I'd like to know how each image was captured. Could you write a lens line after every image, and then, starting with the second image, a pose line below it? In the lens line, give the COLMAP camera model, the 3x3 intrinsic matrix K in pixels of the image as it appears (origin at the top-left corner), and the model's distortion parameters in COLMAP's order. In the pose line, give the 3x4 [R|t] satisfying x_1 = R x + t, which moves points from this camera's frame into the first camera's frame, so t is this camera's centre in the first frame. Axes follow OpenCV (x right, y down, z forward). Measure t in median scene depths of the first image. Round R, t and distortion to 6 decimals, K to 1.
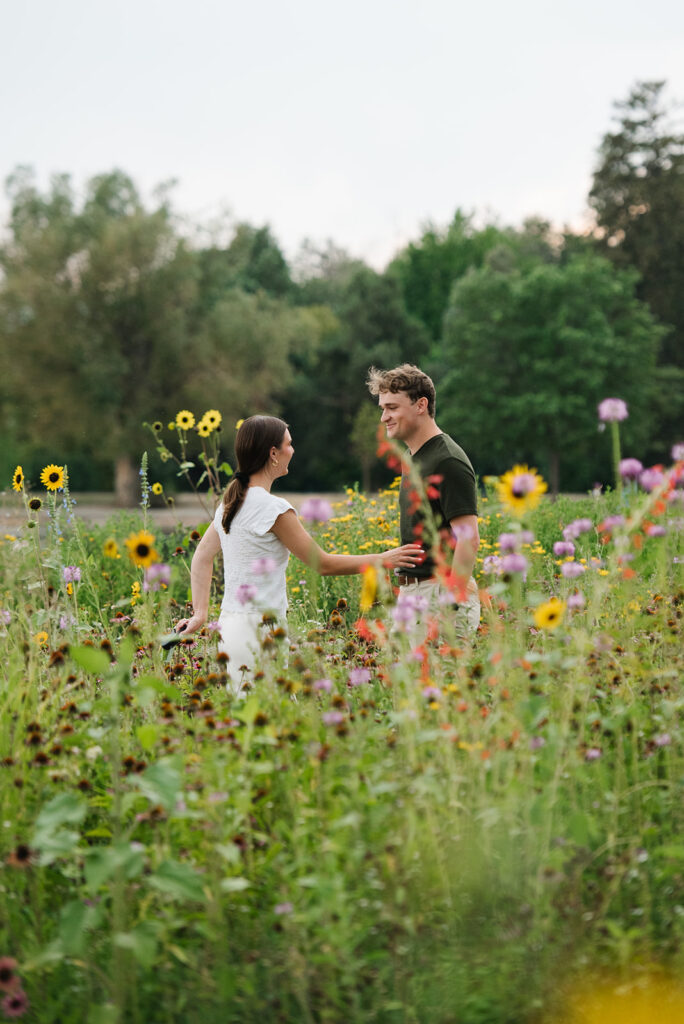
lens RADIAL K [[4608.9, 0, 342.0], [0, 4608.9, 512.0], [0, 0, 1]] dist [0.260277, -3.007751]
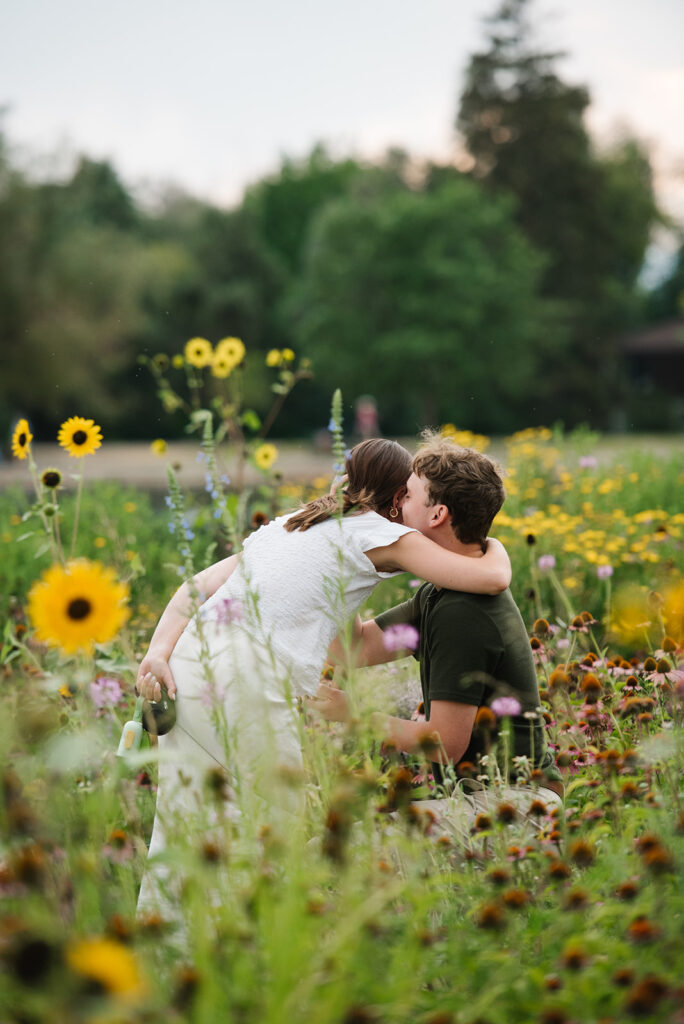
lens RADIAL K [[4313.6, 0, 296.0], [0, 4313.6, 511.4], [0, 0, 1]] dist [0.669047, 4.113361]
pose [[0.998843, -0.018467, 0.044411, -0.019543], [0.017912, 0.999757, 0.012884, -0.001416], [-0.044638, -0.012074, 0.998930, 0.128514]]
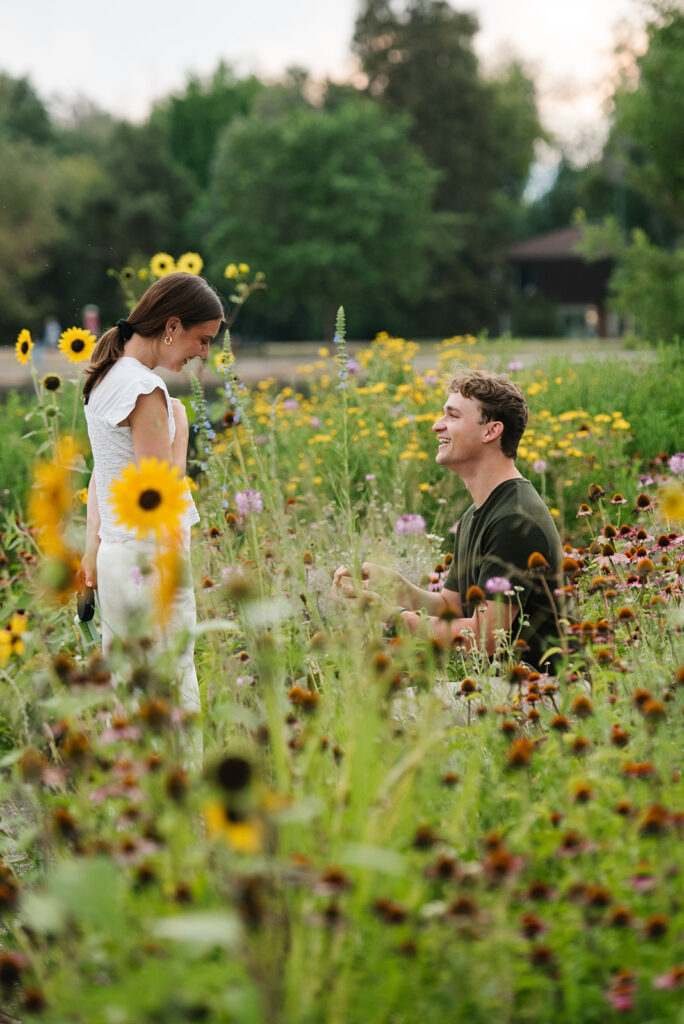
lens RADIAL K [[4114.4, 0, 342.0], [0, 4114.4, 512.0], [0, 0, 1]] dist [0.050894, -1.855660]
pose [[0.996362, -0.020824, 0.082640, -0.024777], [0.017670, 0.999094, 0.038715, -0.001848], [-0.083371, -0.037114, 0.995827, 0.117086]]
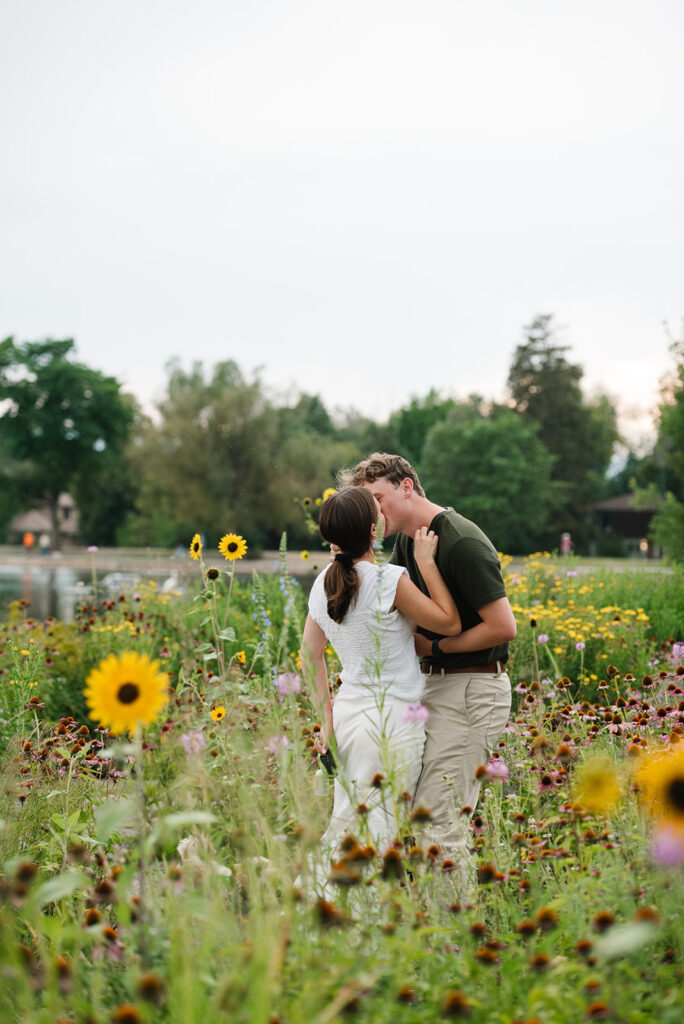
lens RADIAL K [[2267.9, 0, 342.0], [0, 2267.9, 512.0], [0, 0, 1]] dist [0.030153, 0.116879]
pose [[0.999788, 0.018653, 0.008719, -0.014337], [-0.018469, 0.999614, -0.020742, -0.001762], [-0.009102, 0.020577, 0.999747, 0.171642]]
